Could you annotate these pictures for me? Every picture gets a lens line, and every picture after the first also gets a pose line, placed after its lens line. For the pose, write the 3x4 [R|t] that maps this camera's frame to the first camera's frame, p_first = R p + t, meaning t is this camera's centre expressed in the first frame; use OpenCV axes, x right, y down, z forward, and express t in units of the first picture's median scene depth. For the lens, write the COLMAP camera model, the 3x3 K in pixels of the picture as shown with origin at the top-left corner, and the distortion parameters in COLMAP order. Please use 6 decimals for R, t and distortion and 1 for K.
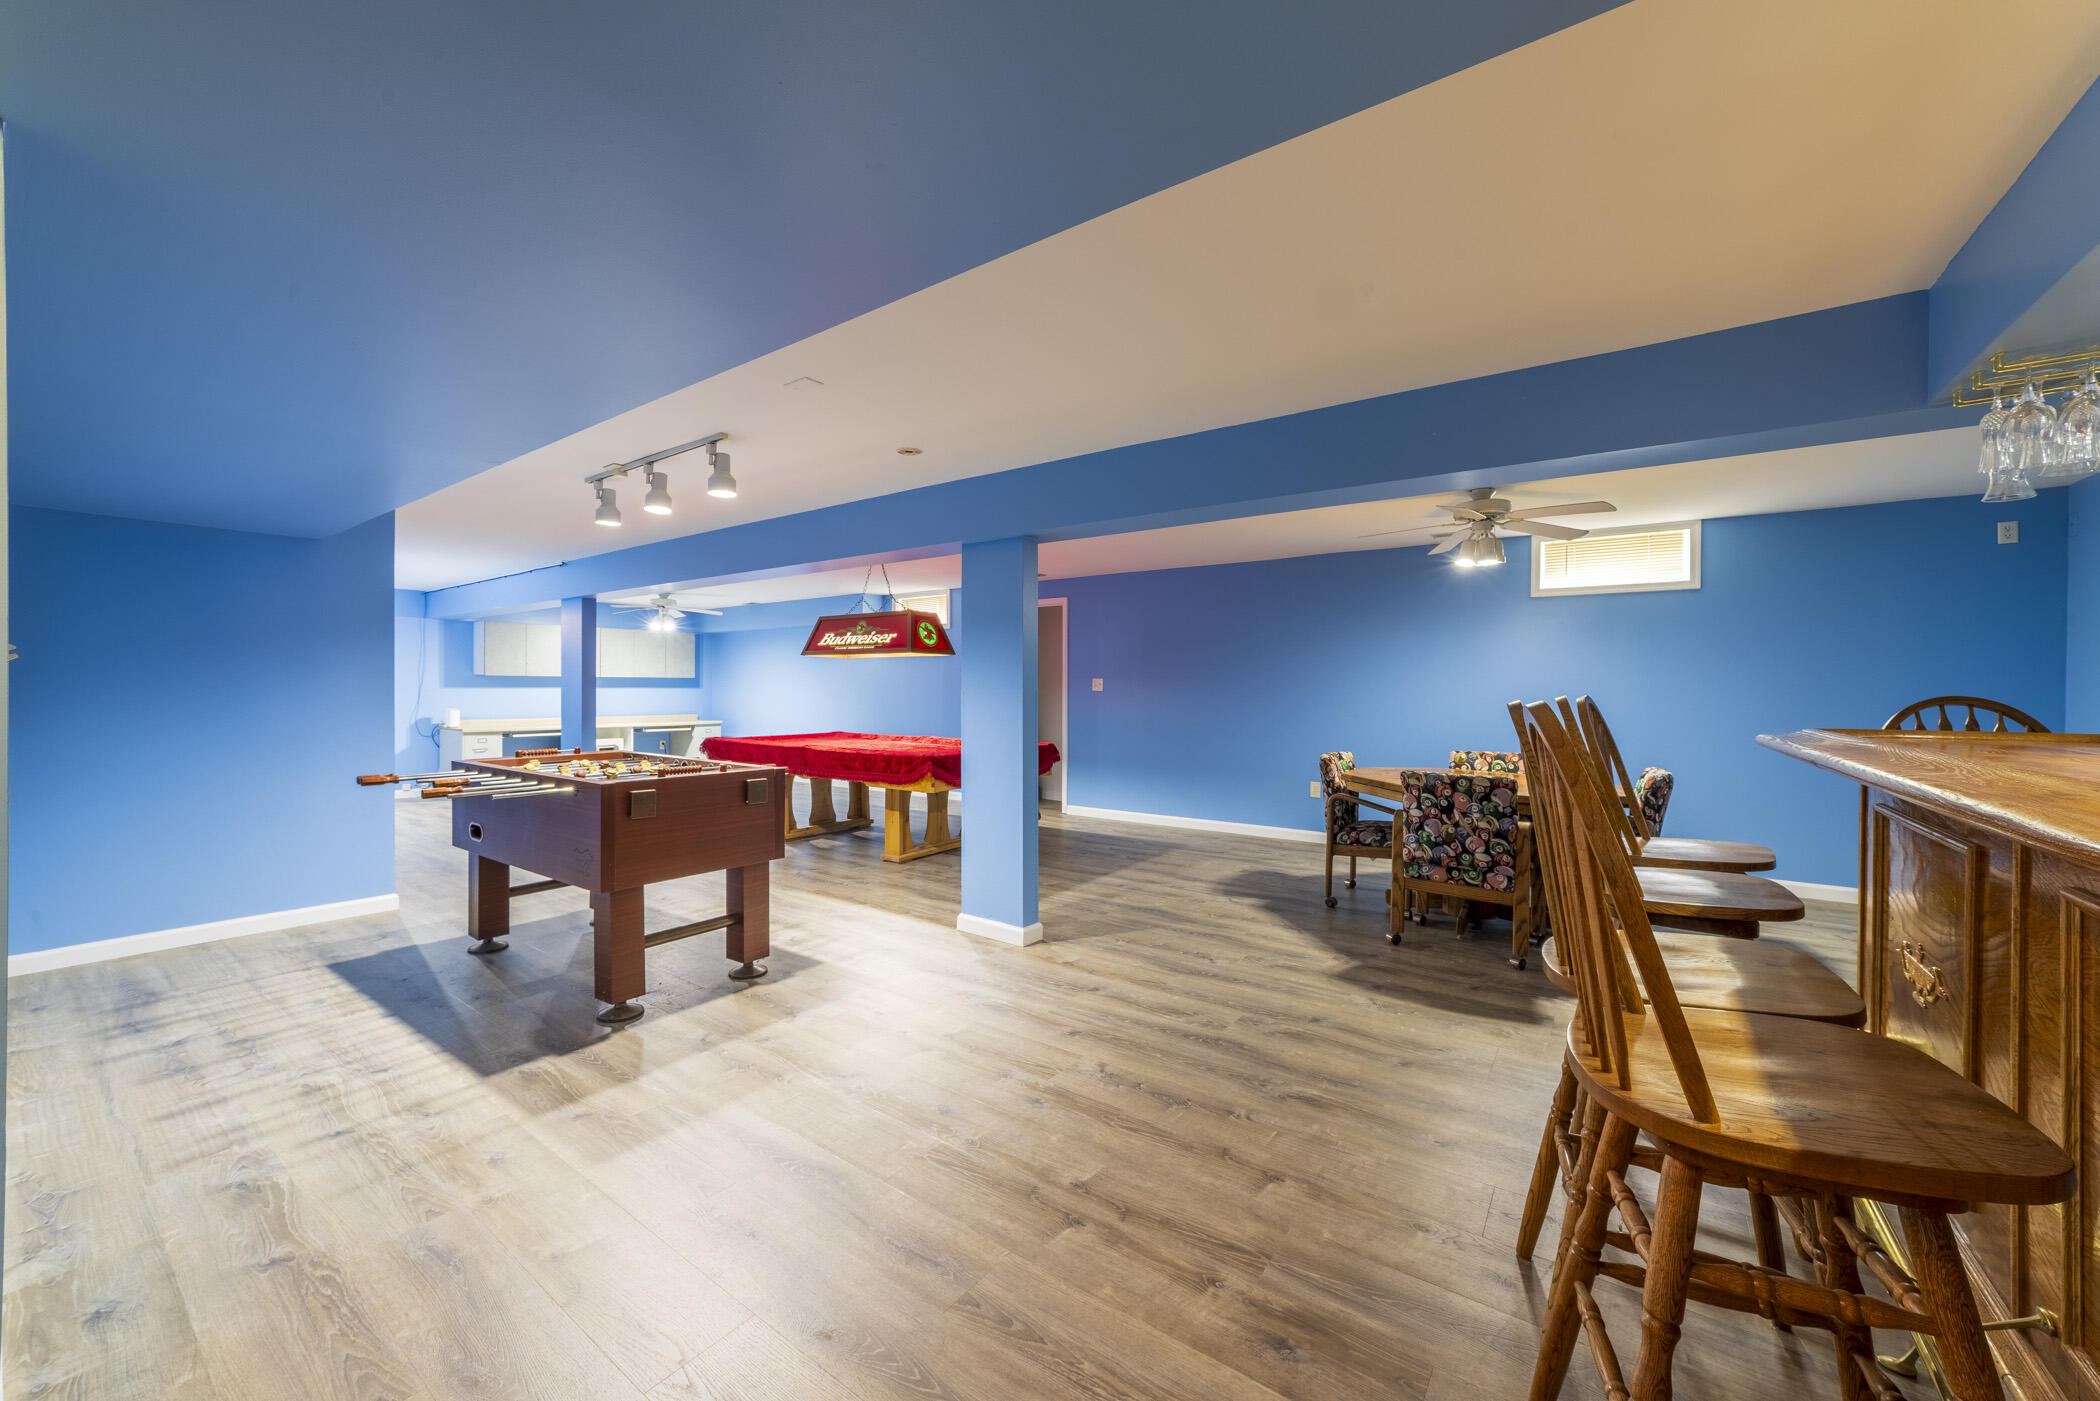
lens RADIAL K [[796.0, 0, 1048.5], [0, 796.0, 696.8], [0, 0, 1]] dist [-0.019096, 0.006535]
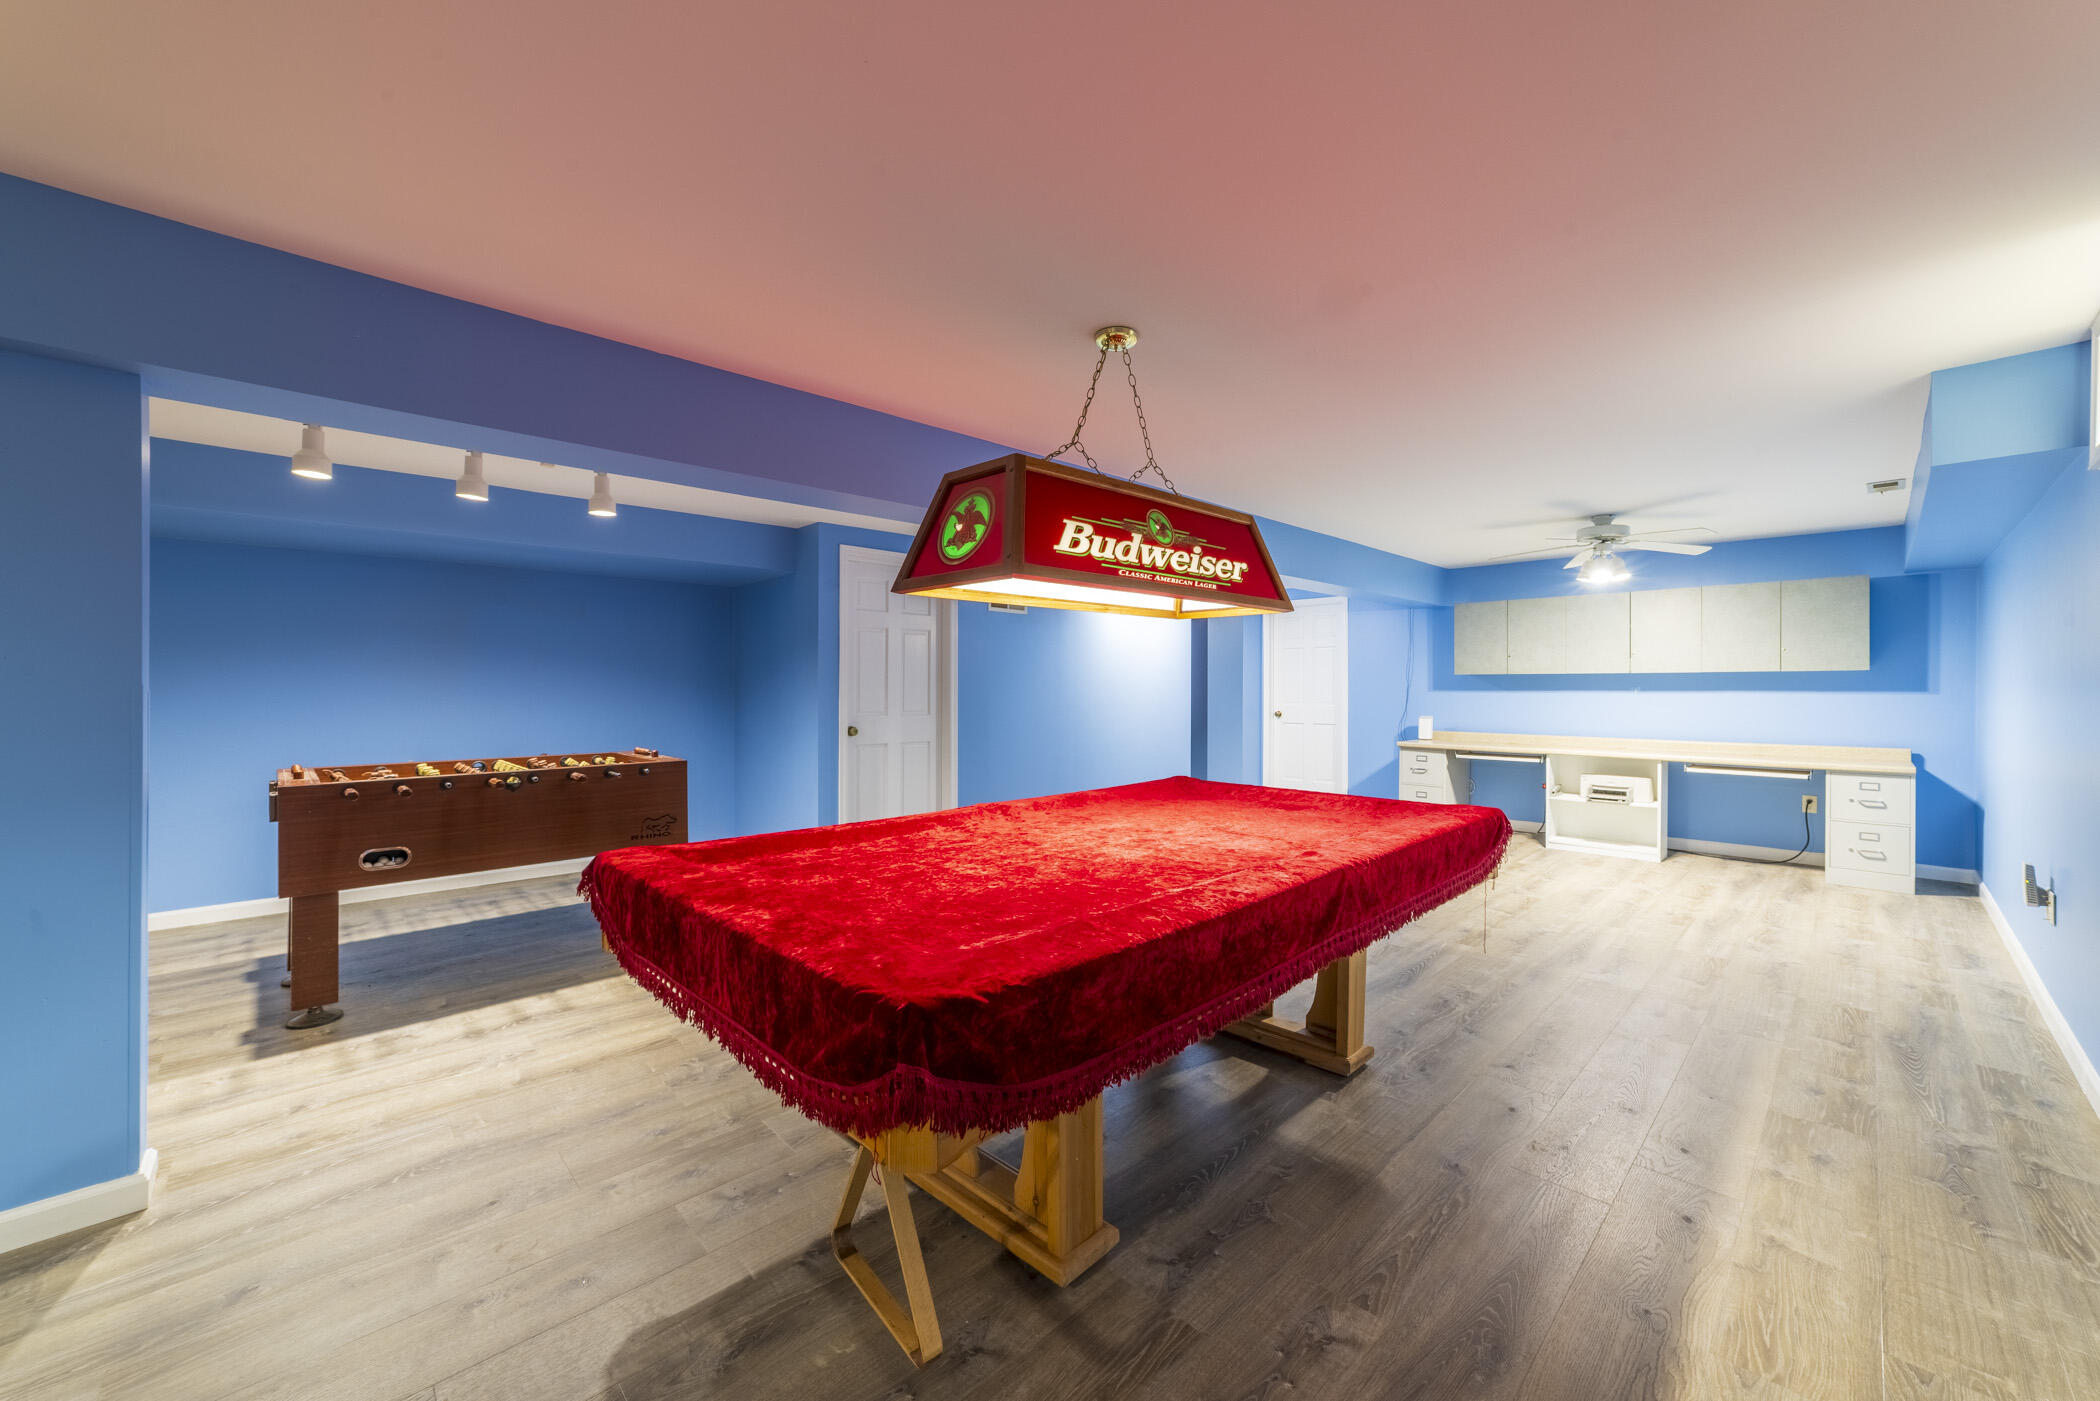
lens RADIAL K [[796.0, 0, 1050.2], [0, 796.0, 692.7], [0, 0, 1]] dist [-0.019096, 0.006535]
pose [[-0.188236, 0.002728, -0.982120, 0.290502], [-0.006387, 0.999972, 0.004002, -0.027061], [0.982103, 0.007027, -0.188213, 1.725369]]
